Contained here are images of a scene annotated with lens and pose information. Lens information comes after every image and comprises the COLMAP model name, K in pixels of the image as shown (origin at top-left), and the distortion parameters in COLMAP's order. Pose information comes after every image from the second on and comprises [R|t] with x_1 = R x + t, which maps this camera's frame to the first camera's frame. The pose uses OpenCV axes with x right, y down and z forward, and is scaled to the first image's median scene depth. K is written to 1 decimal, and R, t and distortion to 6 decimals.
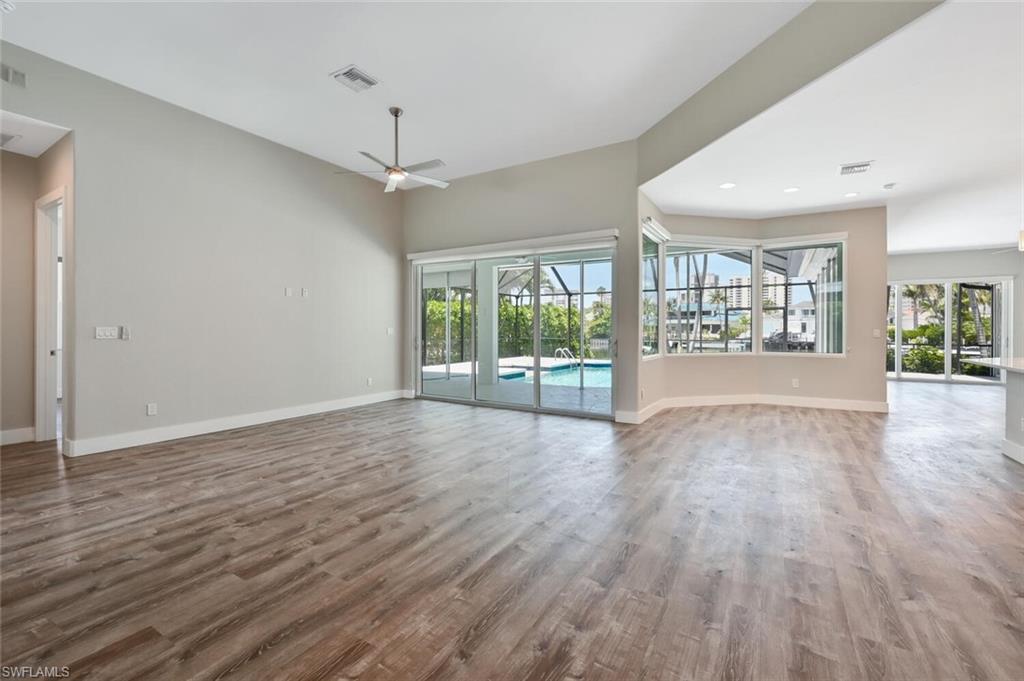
lens RADIAL K [[428.7, 0, 506.0], [0, 428.7, 334.5], [0, 0, 1]] dist [-0.002777, 0.000991]
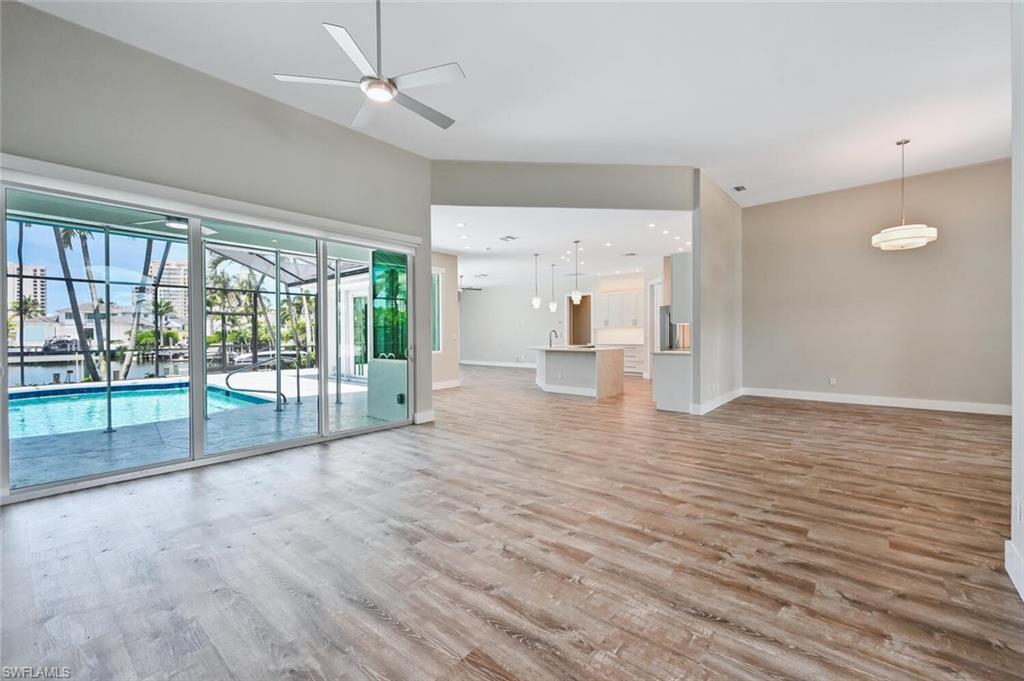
lens RADIAL K [[428.7, 0, 516.2], [0, 428.7, 336.6], [0, 0, 1]] dist [-0.002777, 0.000991]
pose [[0.146537, -0.010209, 0.989153, -0.156661], [0.020057, 0.999772, 0.007347, -0.001540], [-0.989002, 0.018763, 0.146708, 0.132081]]
